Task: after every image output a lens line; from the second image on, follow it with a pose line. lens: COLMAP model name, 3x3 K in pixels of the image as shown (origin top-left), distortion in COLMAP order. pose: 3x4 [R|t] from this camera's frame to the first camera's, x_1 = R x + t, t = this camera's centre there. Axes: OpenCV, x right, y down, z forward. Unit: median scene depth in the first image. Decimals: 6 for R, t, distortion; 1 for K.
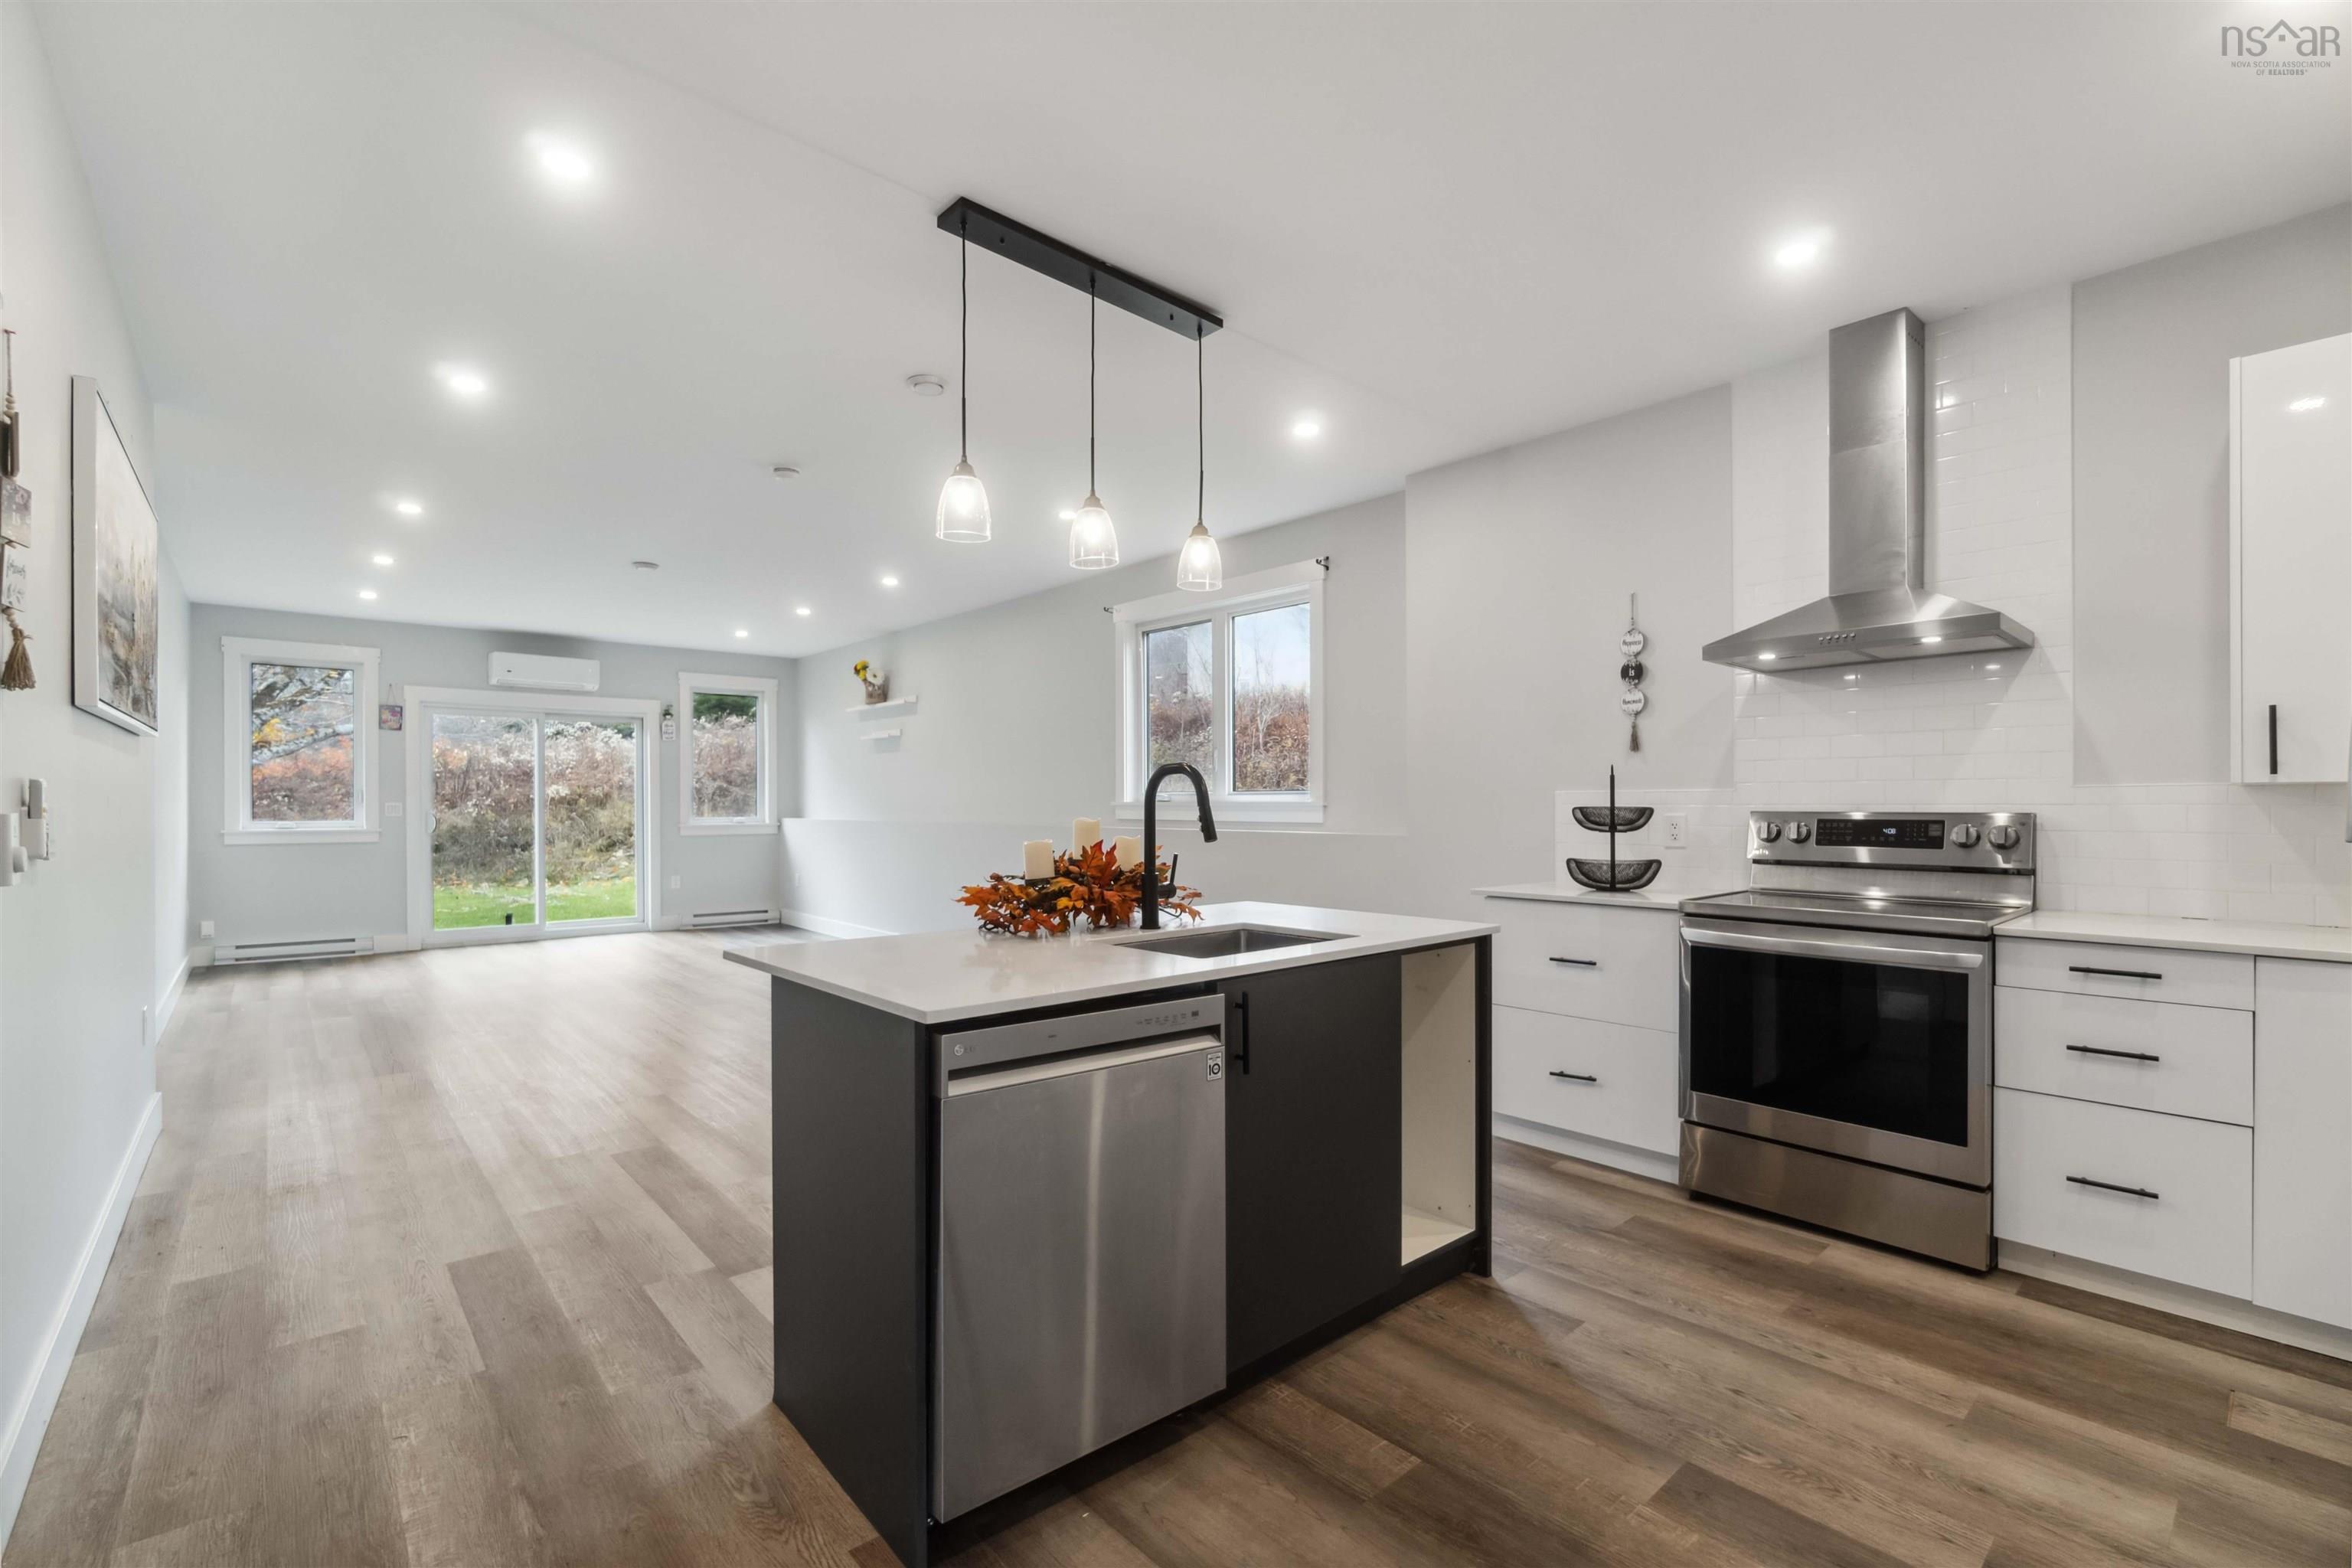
lens RADIAL K [[1066.0, 0, 1148.5], [0, 1066.0, 808.7], [0, 0, 1]] dist [0.022887, 0.000207]
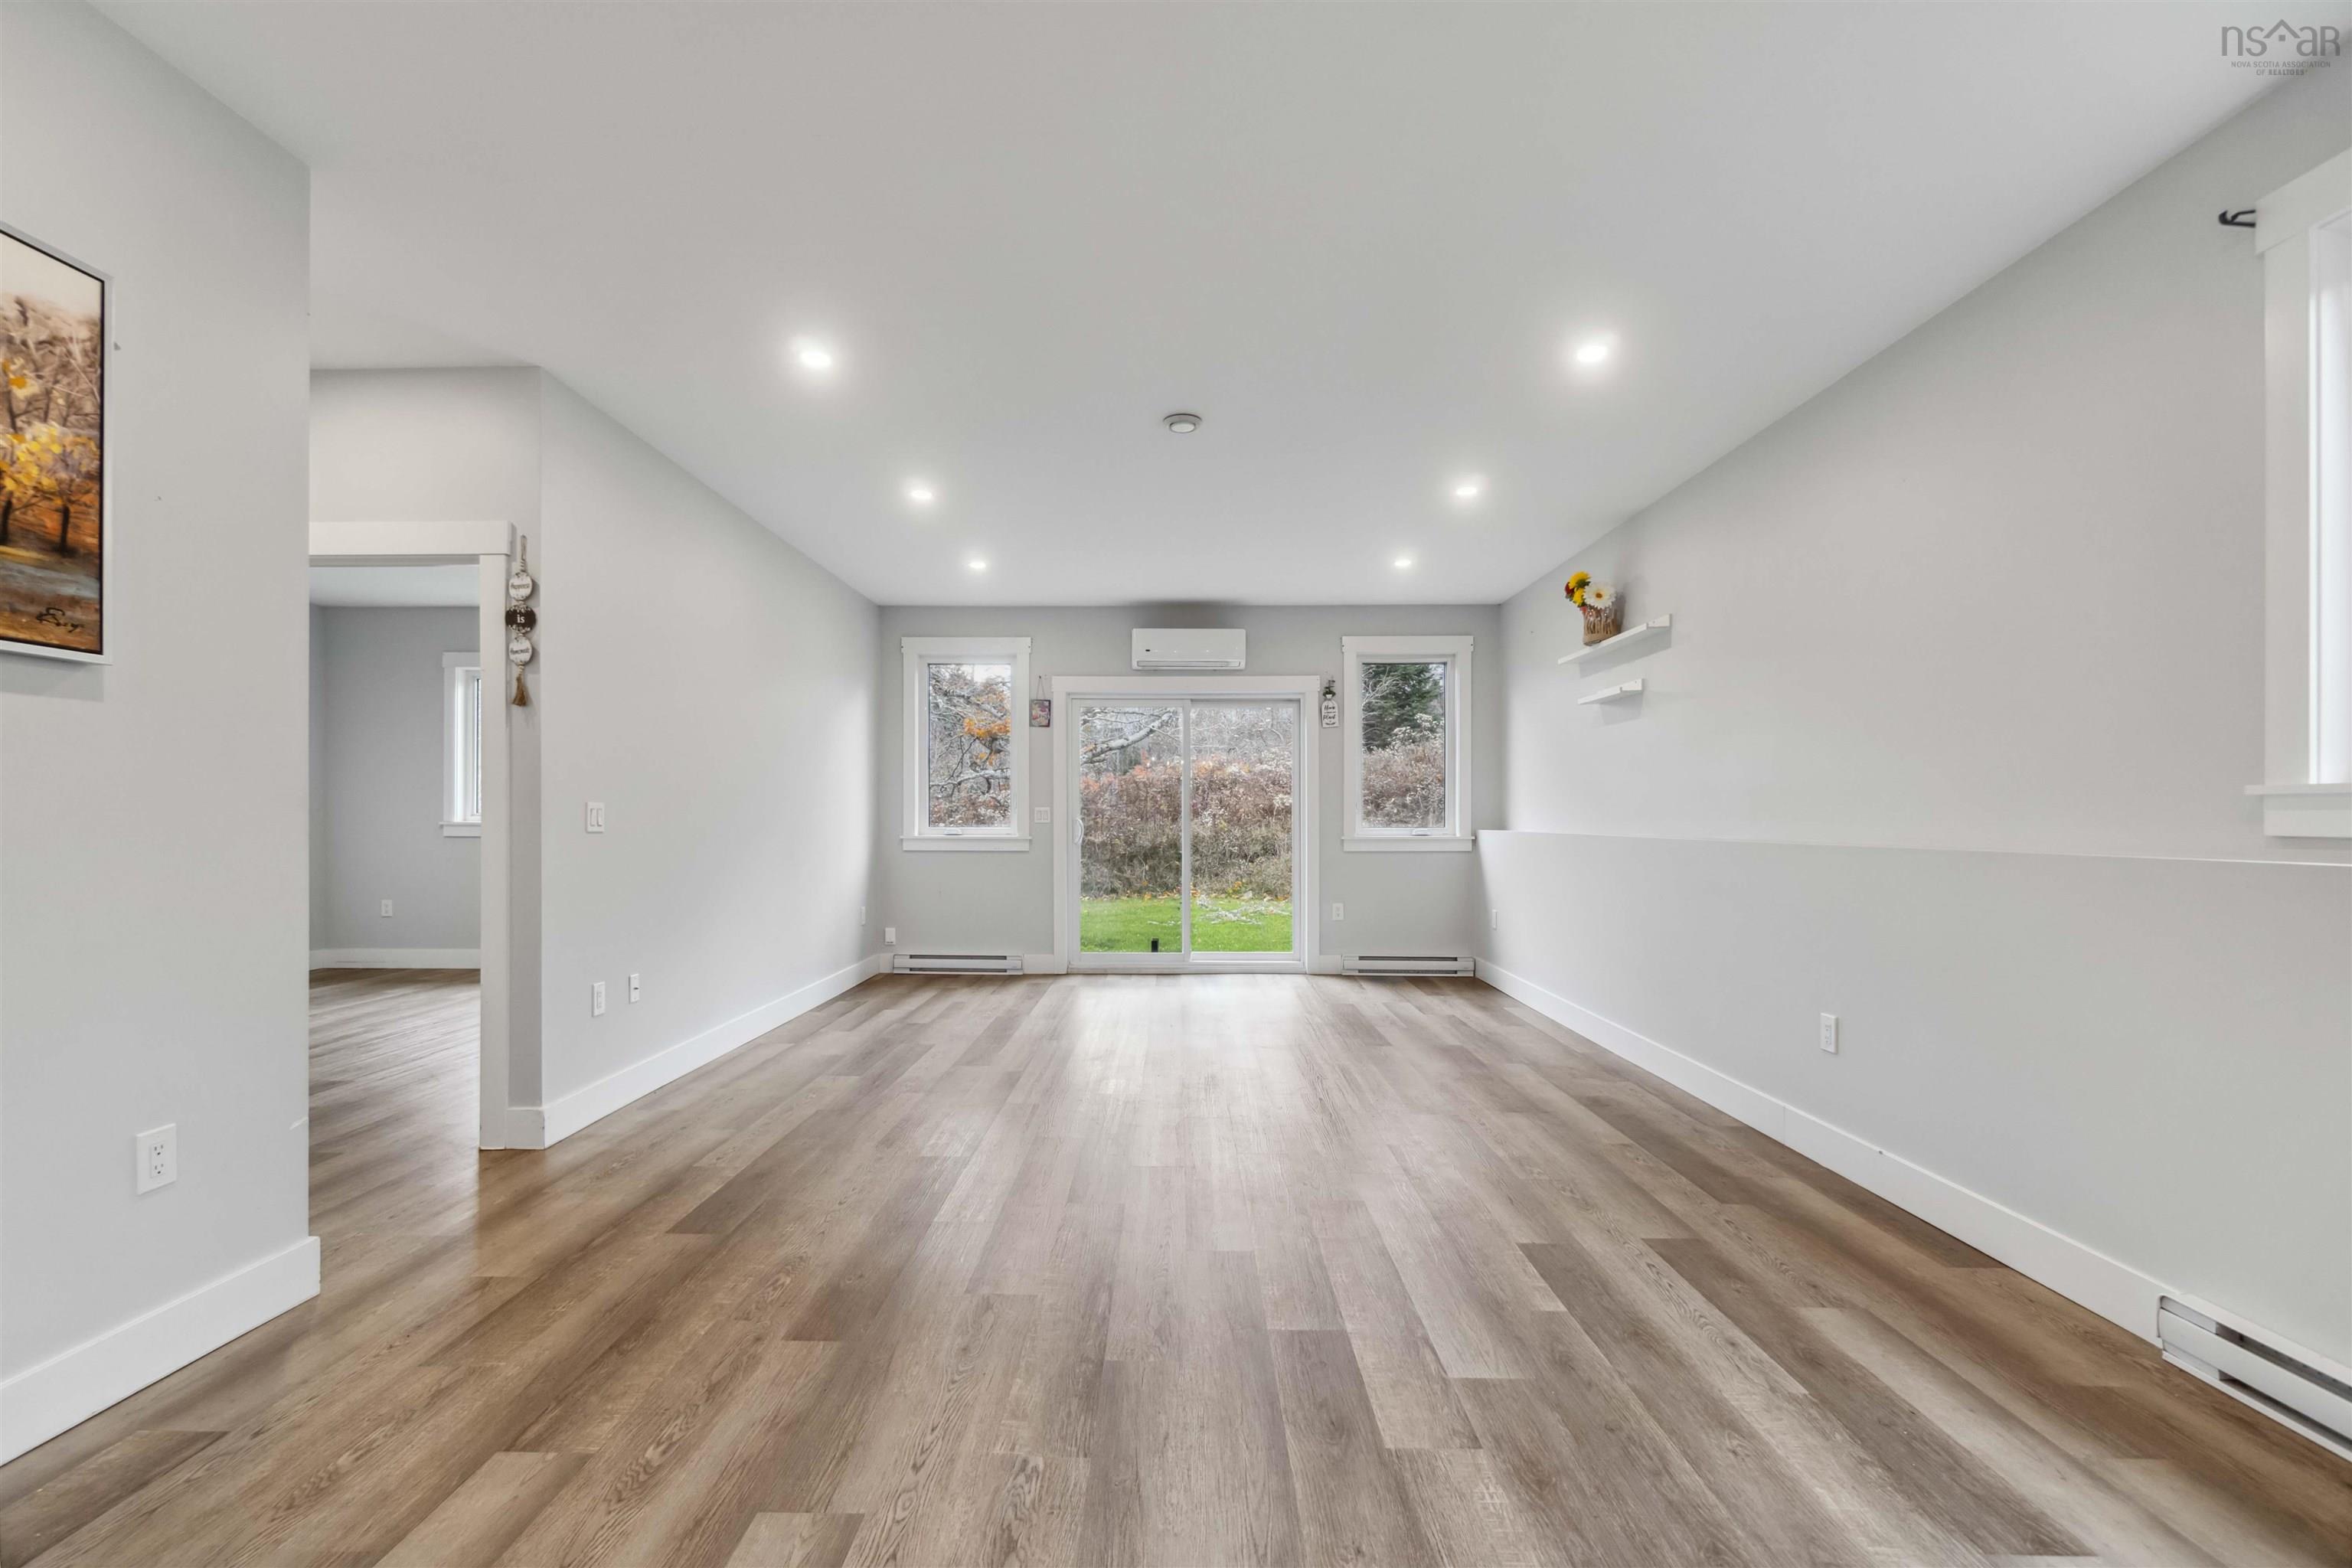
lens RADIAL K [[1029.6, 0, 1163.2], [0, 1029.6, 817.0], [0, 0, 1]] dist [0.000177, 0.000050]
pose [[0.757375, 0.000957, -0.652980, -0.062194], [-0.005330, 0.999975, -0.004717, 0.005512], [0.652959, 0.007053, 0.757361, 0.397076]]
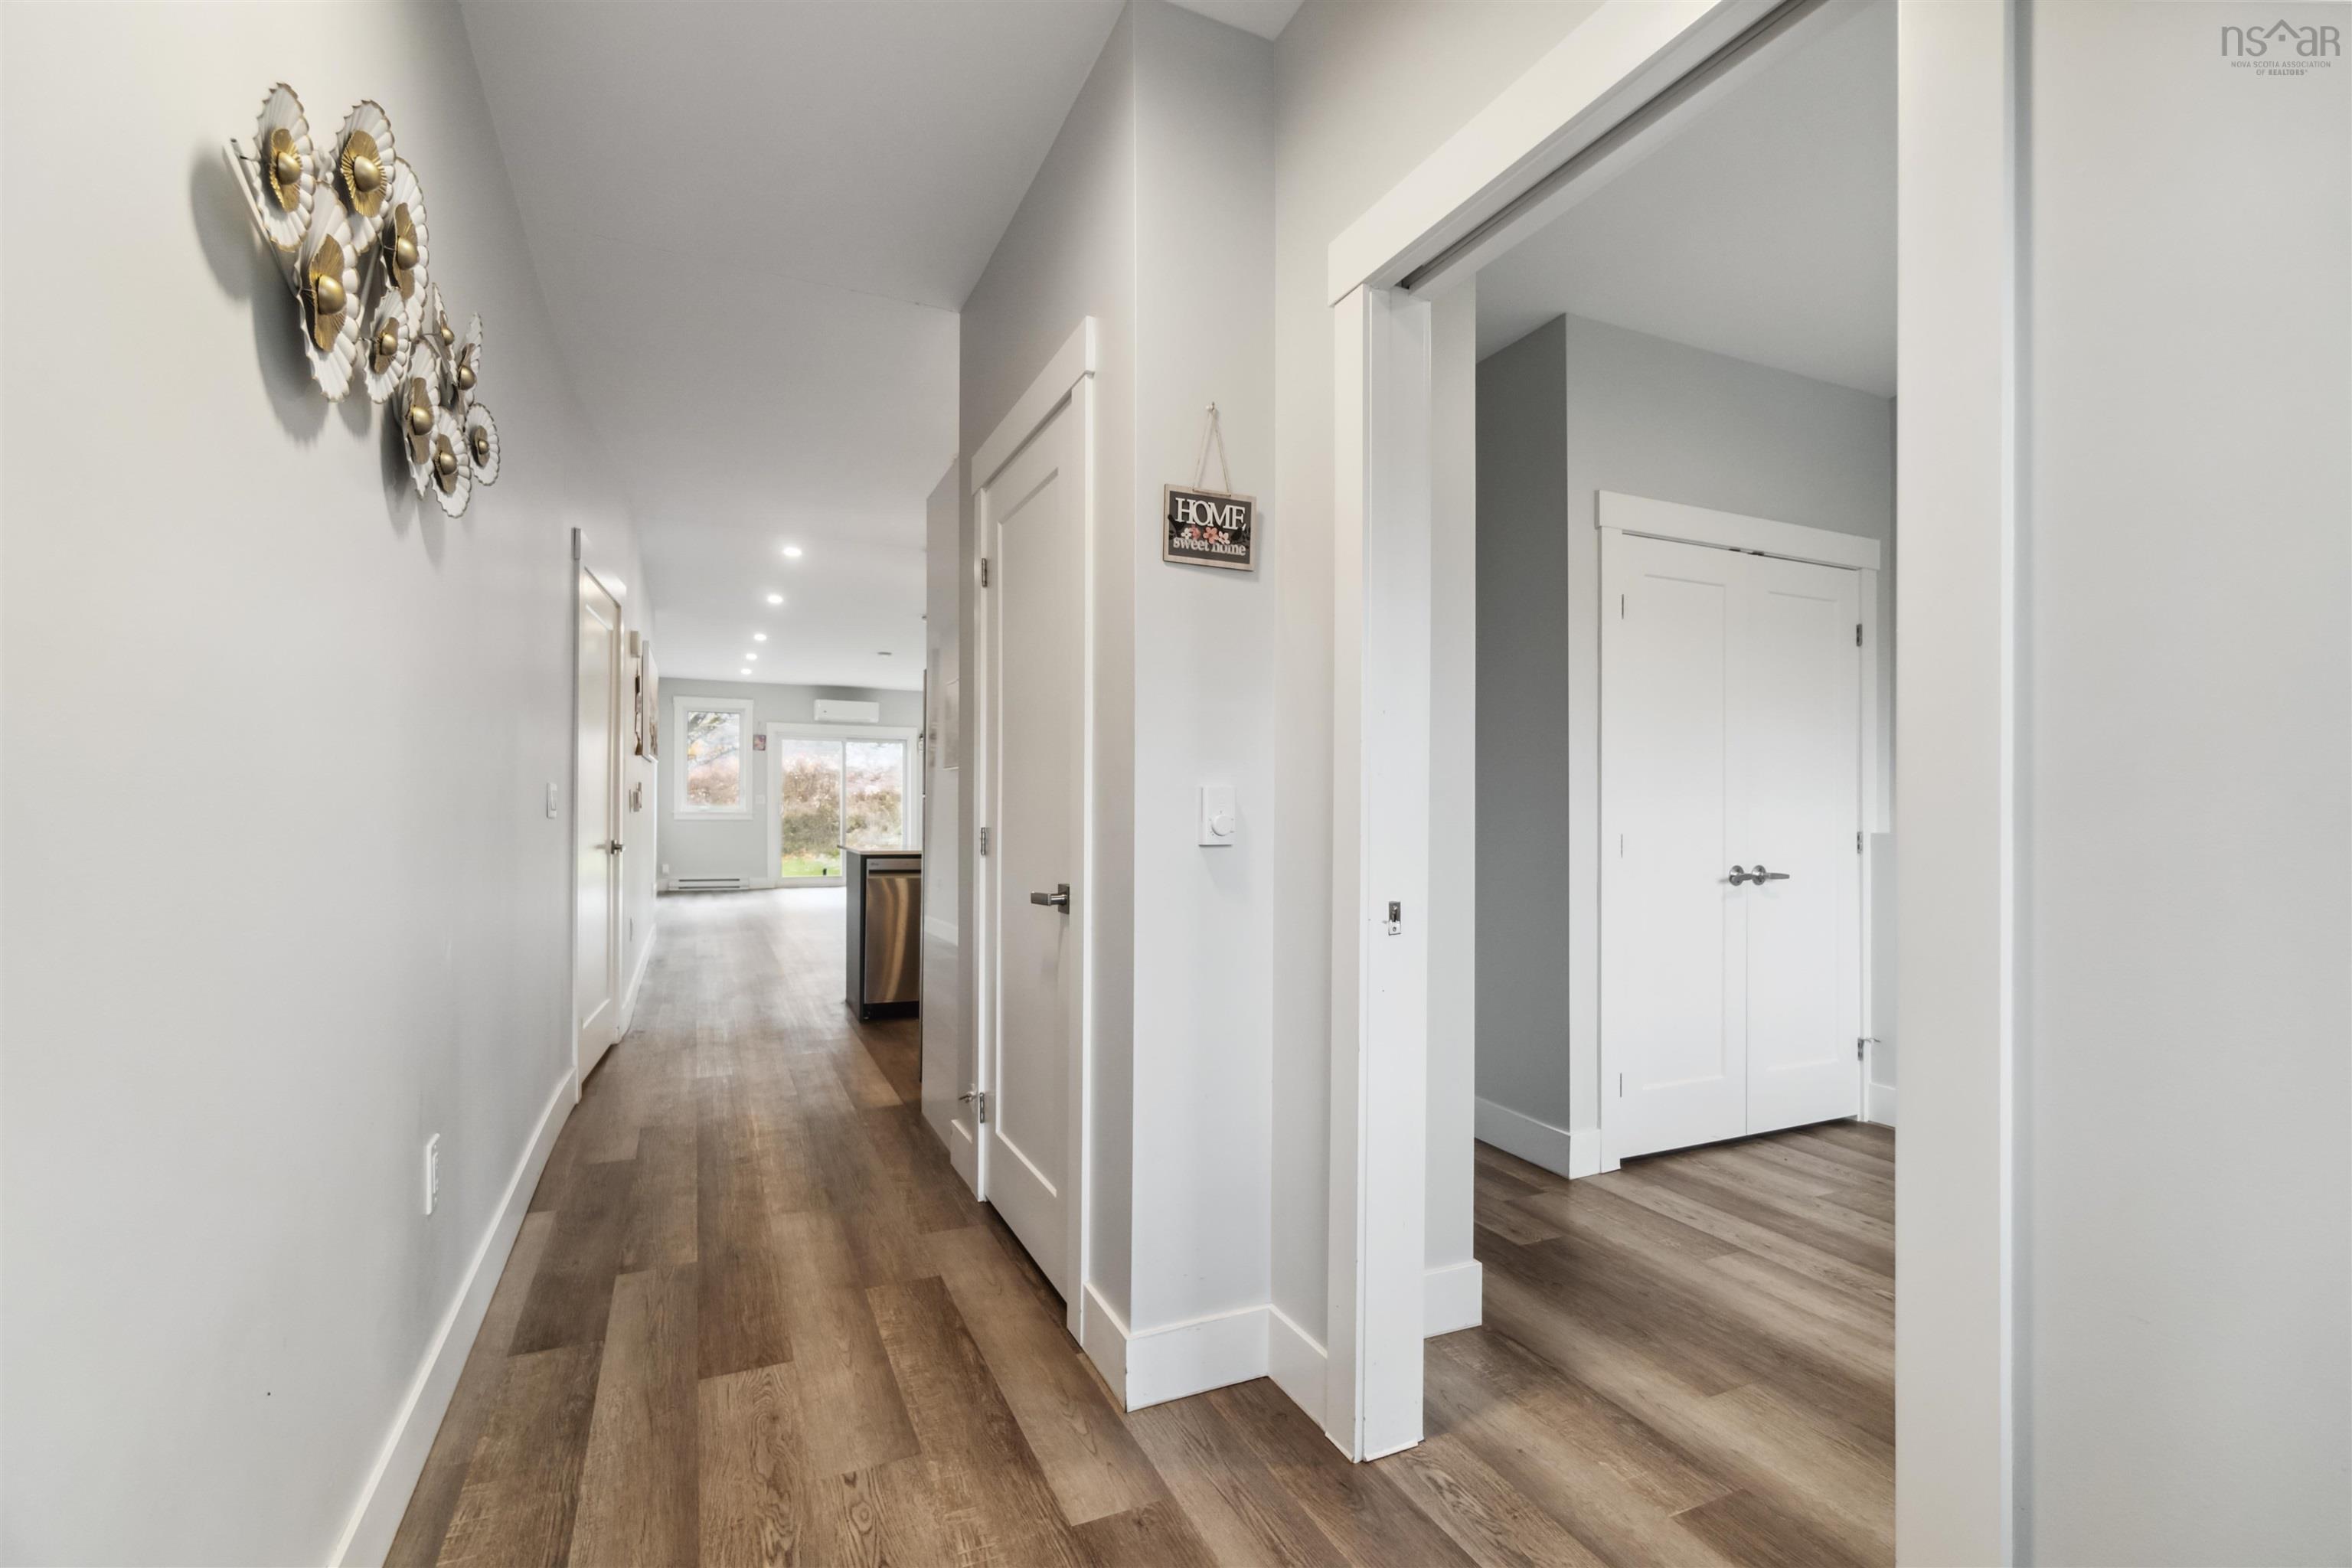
lens RADIAL K [[1029.6, 0, 1163.2], [0, 1029.6, 817.0], [0, 0, 1]] dist [0.000177, 0.000050]
pose [[0.967583, 0.011195, -0.252305, 0.252665], [-0.009394, 0.999921, 0.008344, 0.007549], [0.252379, -0.005704, 0.967612, -0.314308]]
